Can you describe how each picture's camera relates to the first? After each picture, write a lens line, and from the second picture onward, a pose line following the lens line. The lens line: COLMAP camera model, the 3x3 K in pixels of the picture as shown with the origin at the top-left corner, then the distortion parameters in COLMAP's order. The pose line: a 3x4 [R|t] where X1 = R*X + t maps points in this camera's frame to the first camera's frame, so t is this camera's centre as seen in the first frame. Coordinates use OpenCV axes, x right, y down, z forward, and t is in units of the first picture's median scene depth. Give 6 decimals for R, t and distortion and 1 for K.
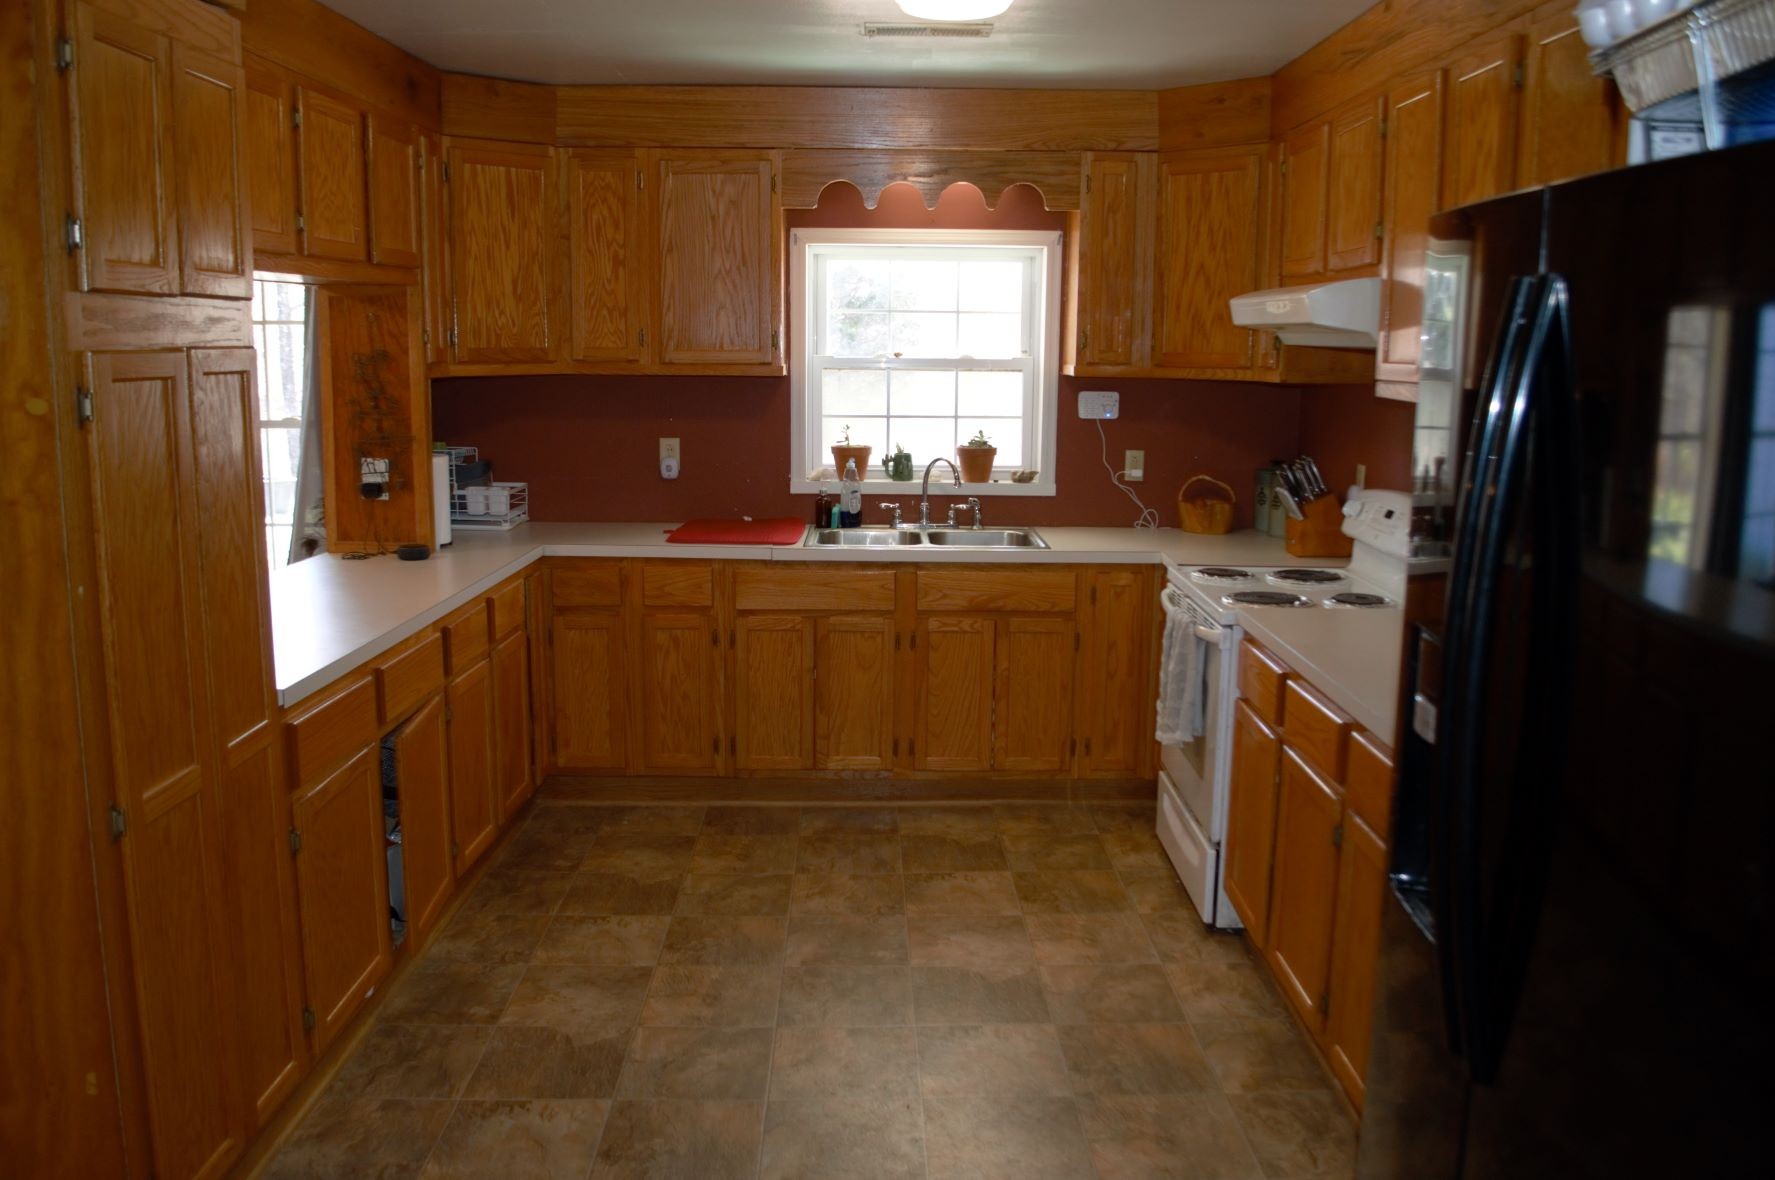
lens RADIAL K [[1414.7, 0, 896.4], [0, 1414.7, 599.7], [0, 0, 1]] dist [-0.080220, 0.004271]
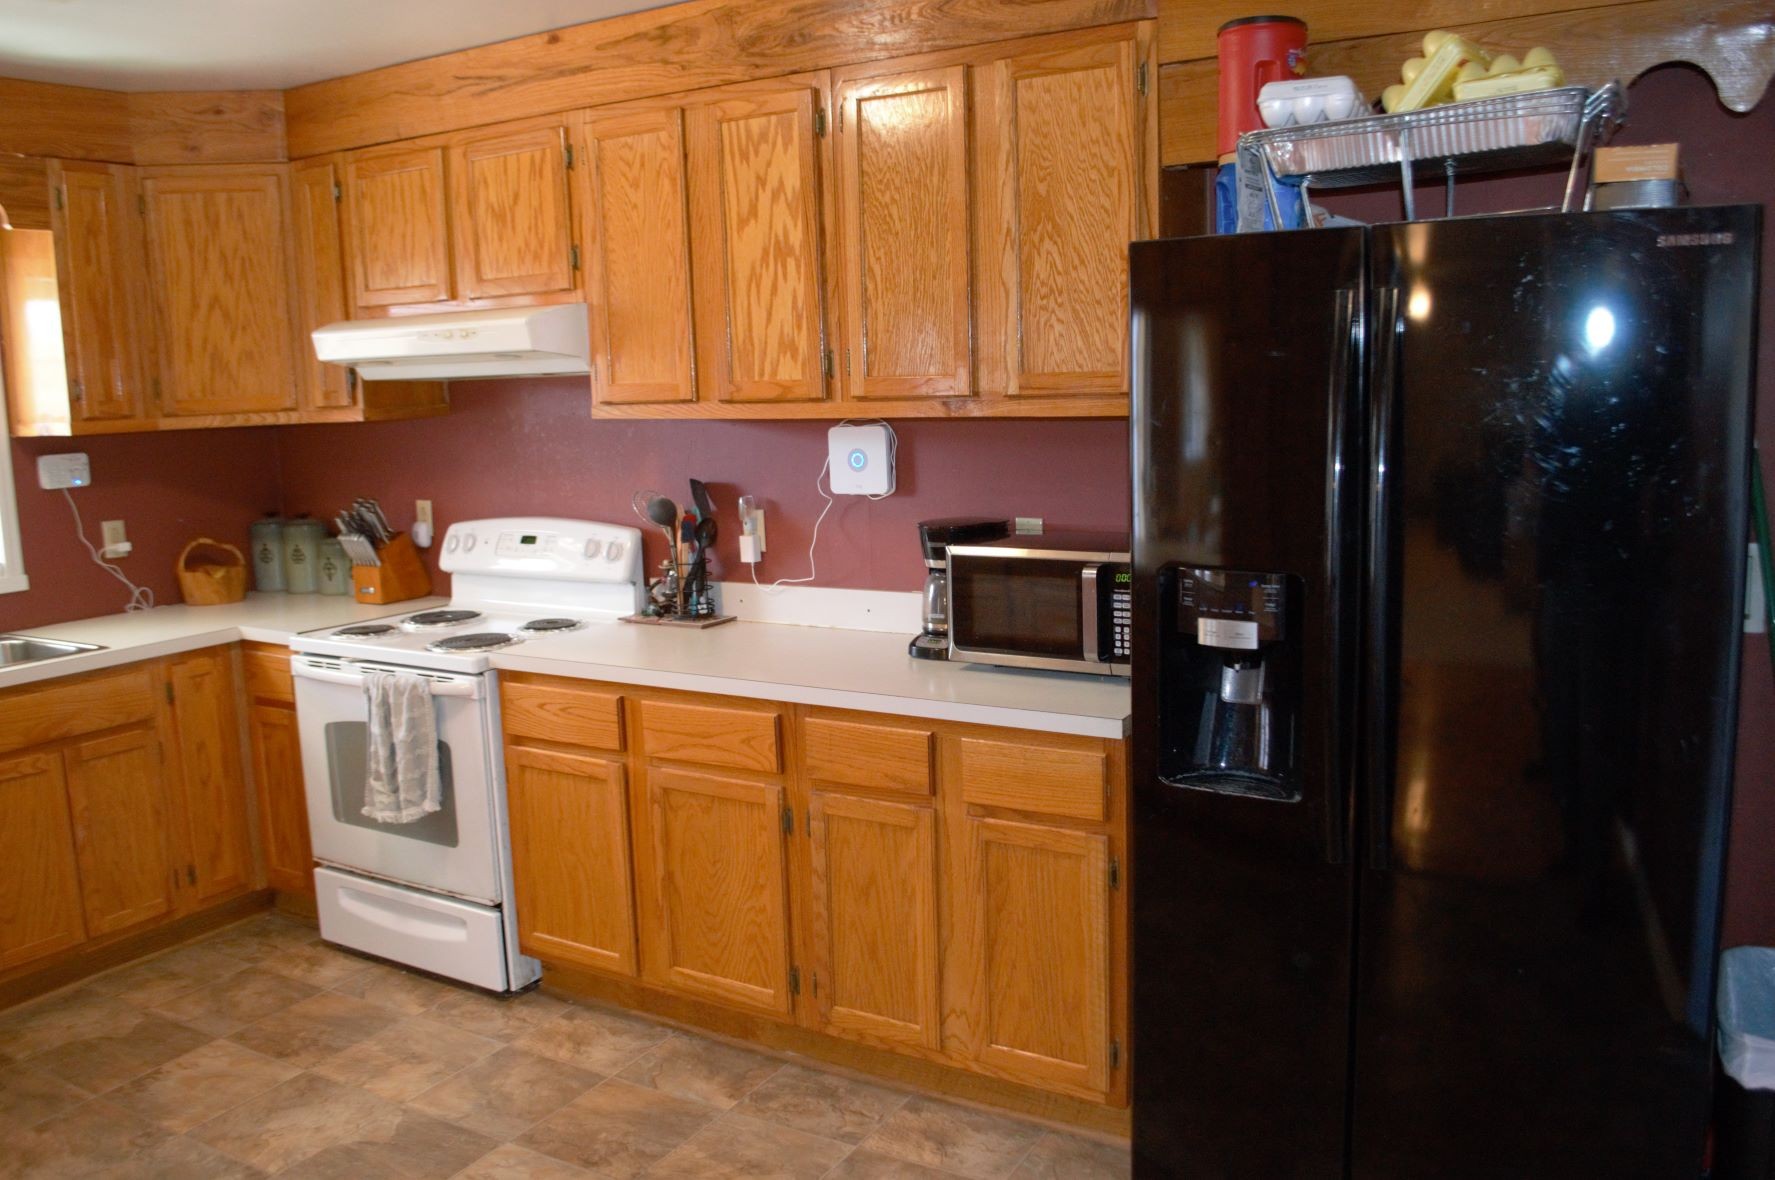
lens RADIAL K [[1414.7, 0, 896.4], [0, 1414.7, 599.7], [0, 0, 1]] dist [-0.080220, 0.004271]
pose [[0.521452, -0.160216, 0.838105, -0.318037], [0.188203, 0.979620, 0.070172, -0.034465], [-0.832267, 0.121142, 0.540977, 0.204946]]
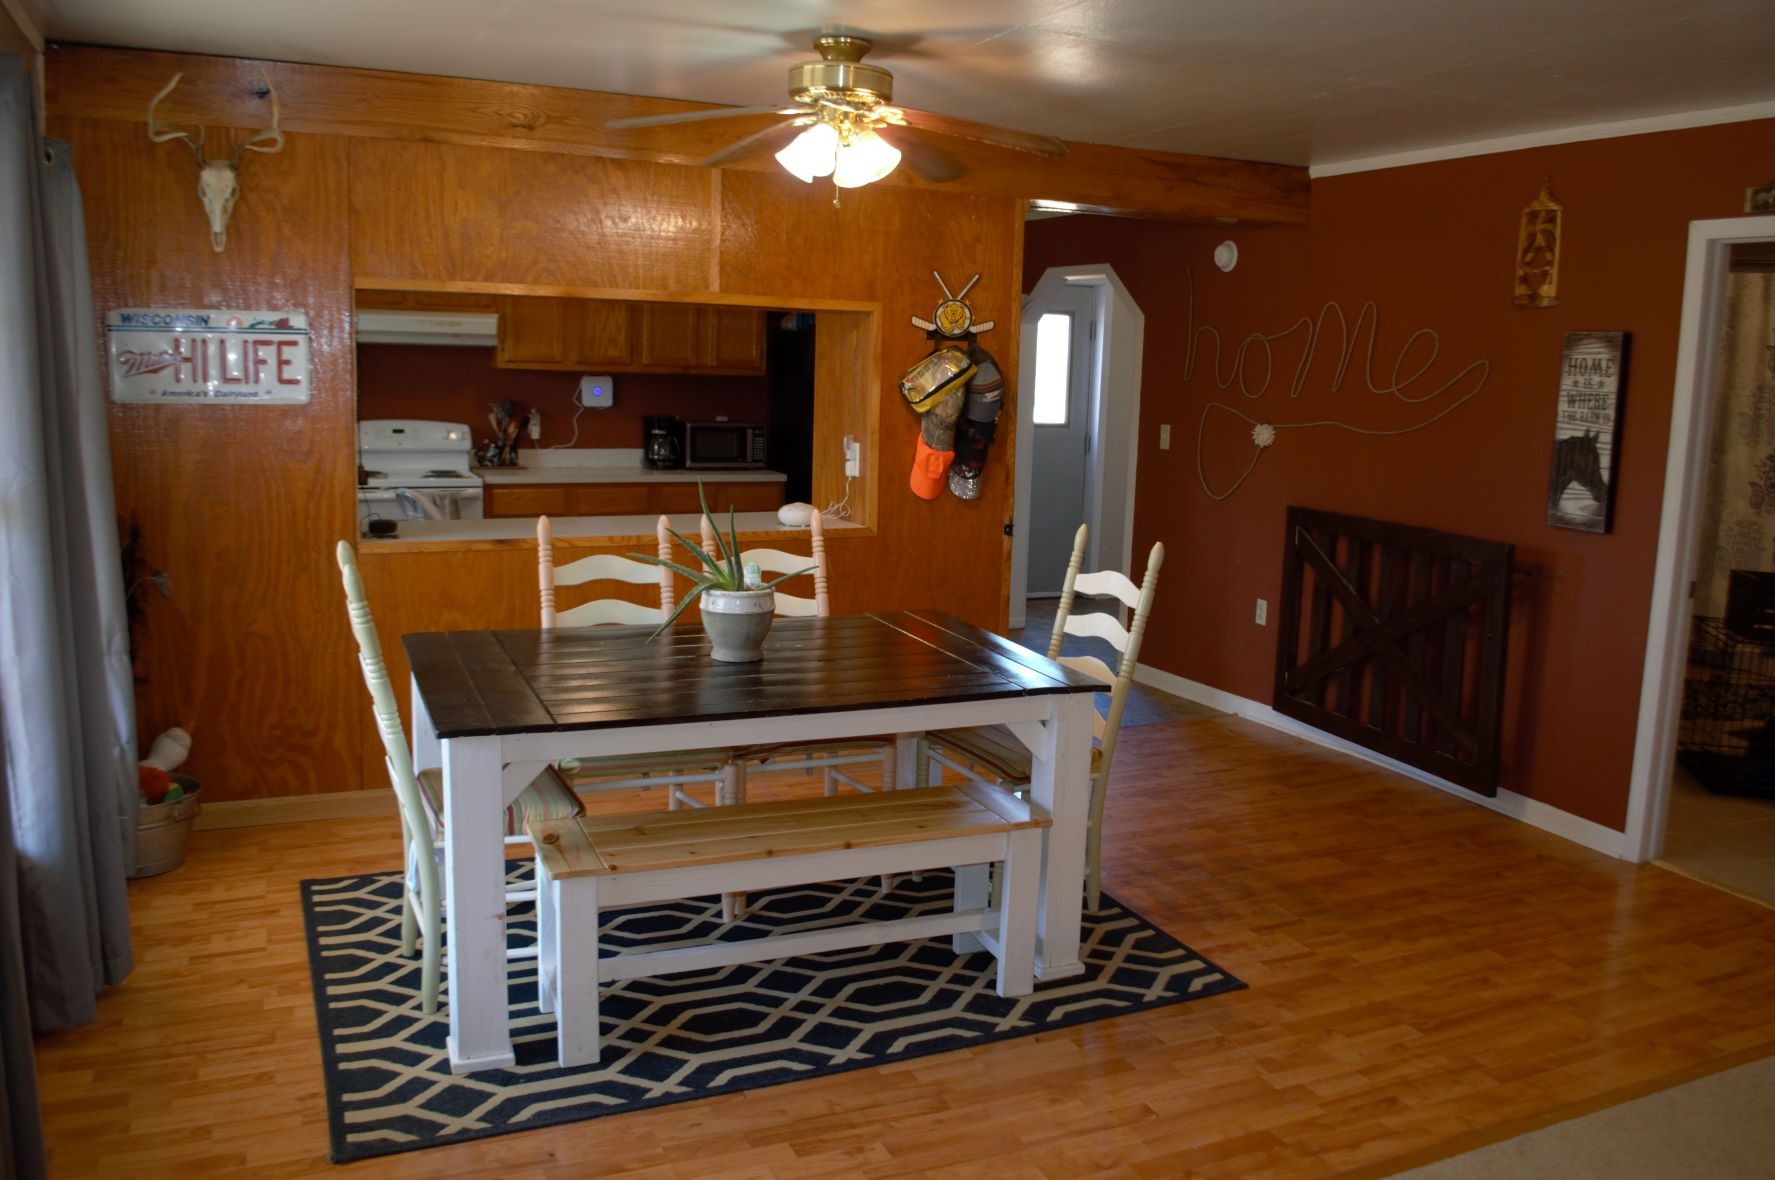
lens RADIAL K [[1414.7, 0, 896.4], [0, 1414.7, 599.7], [0, 0, 1]] dist [-0.080220, 0.004271]
pose [[-0.413055, -0.165611, 0.895521, -1.519333], [0.129927, 0.962552, 0.237935, -0.187602], [-0.901390, 0.214632, -0.376070, 1.063176]]
